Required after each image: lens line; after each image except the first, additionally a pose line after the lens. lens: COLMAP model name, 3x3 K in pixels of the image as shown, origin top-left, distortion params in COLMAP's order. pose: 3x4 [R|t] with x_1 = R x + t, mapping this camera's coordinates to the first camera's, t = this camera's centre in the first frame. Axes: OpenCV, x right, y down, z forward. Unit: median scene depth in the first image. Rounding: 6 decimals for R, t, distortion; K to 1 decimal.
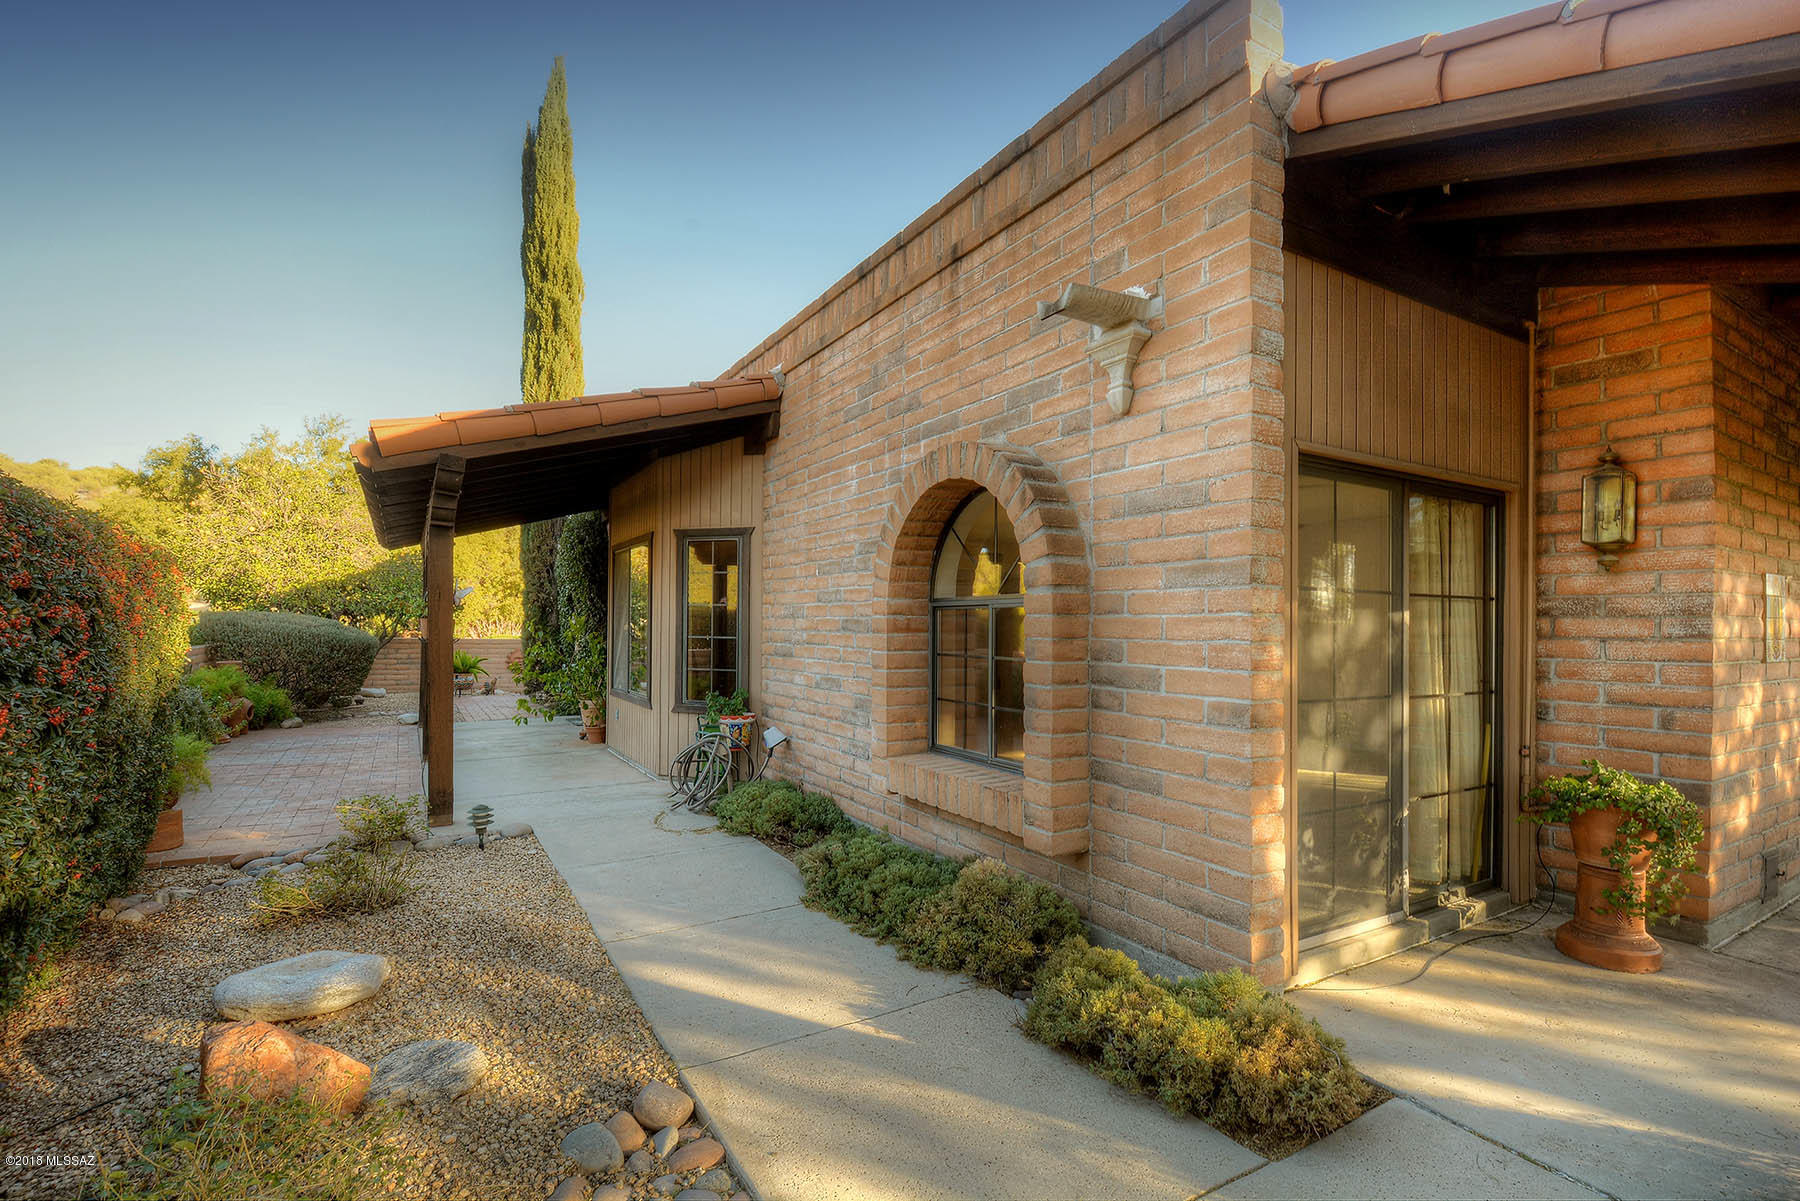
lens RADIAL K [[780.1, 0, 900.2], [0, 780.1, 643.3], [0, 0, 1]] dist [-0.000817, -0.015658]
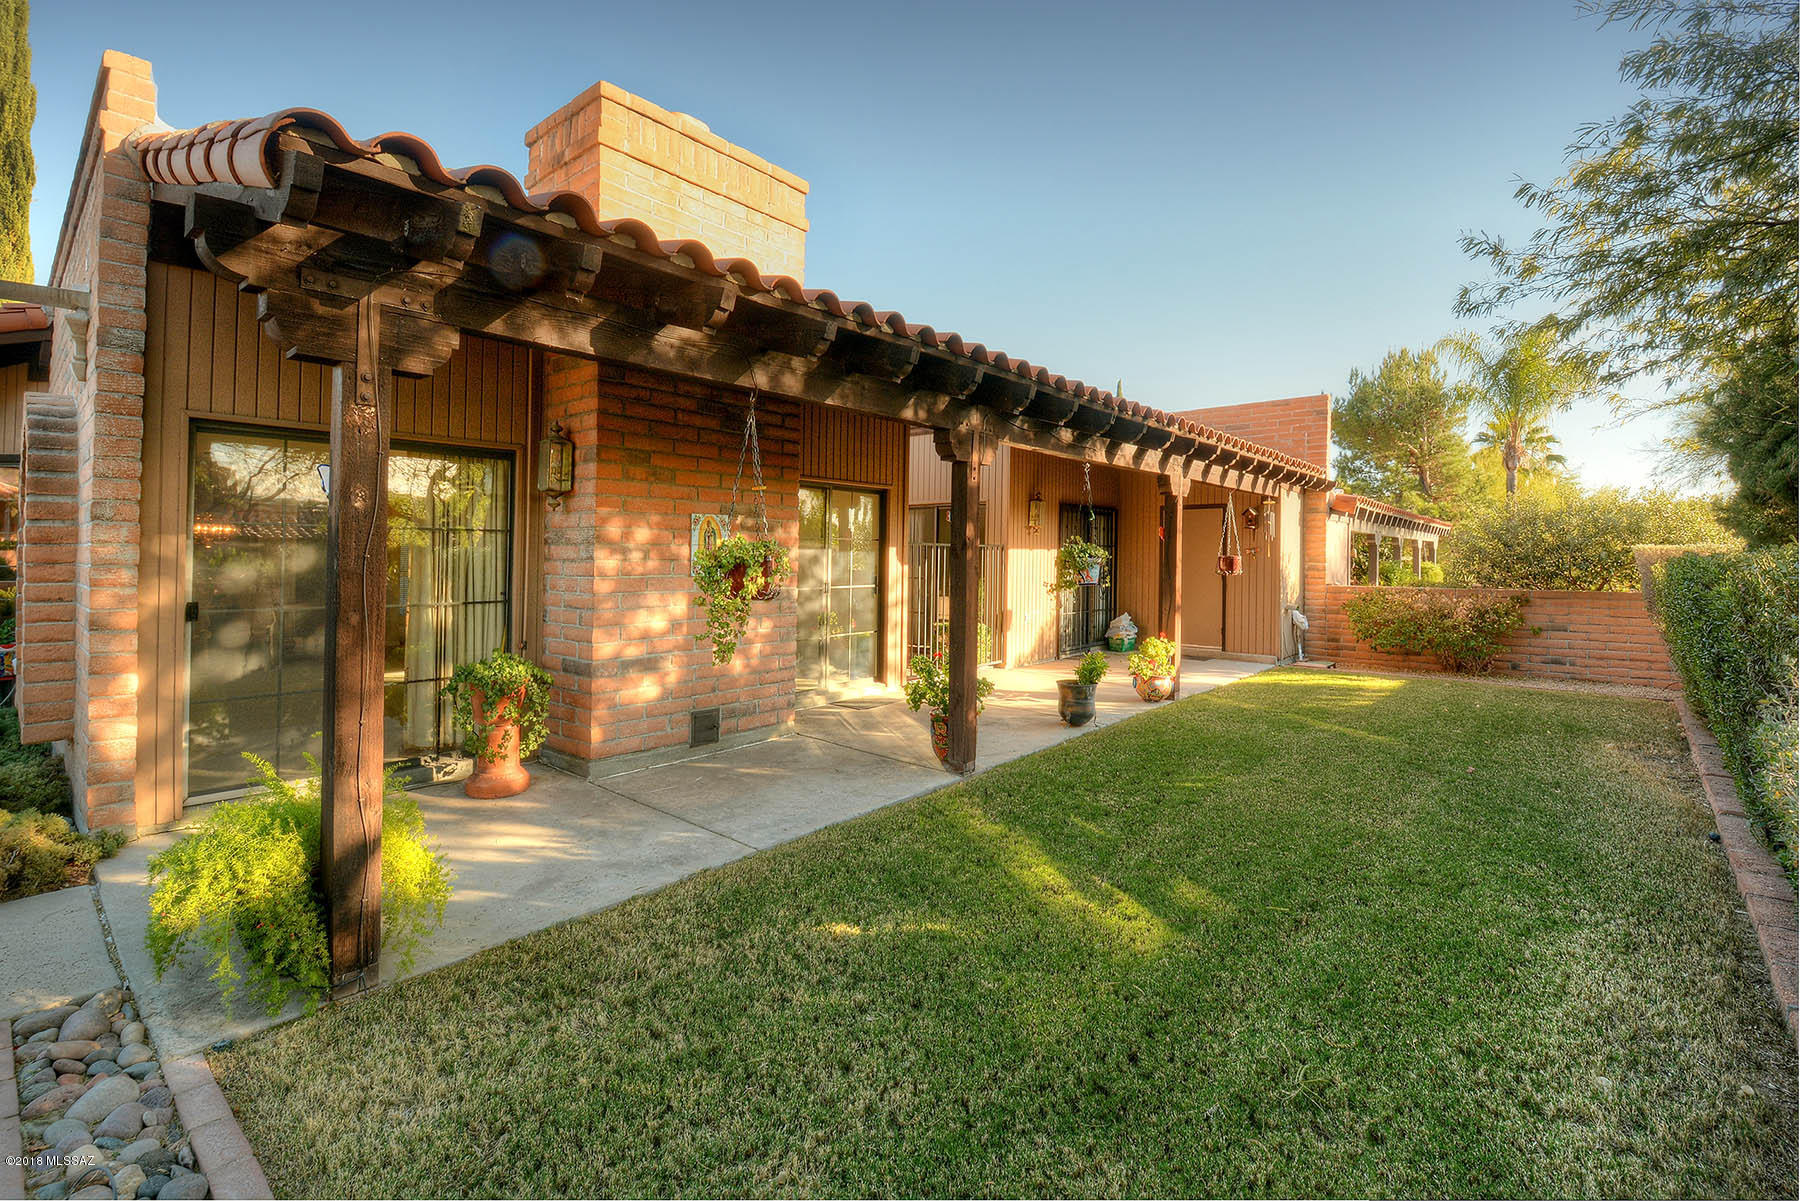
lens RADIAL K [[789.2, 0, 858.8], [0, 789.2, 562.0], [0, 0, 1]] dist [0.010797, -0.016303]
pose [[0.958275, -0.006880, 0.285765, 1.064695], [0.007800, 0.999967, -0.002083, 0.002938], [-0.285742, 0.004225, 0.958297, -0.517060]]
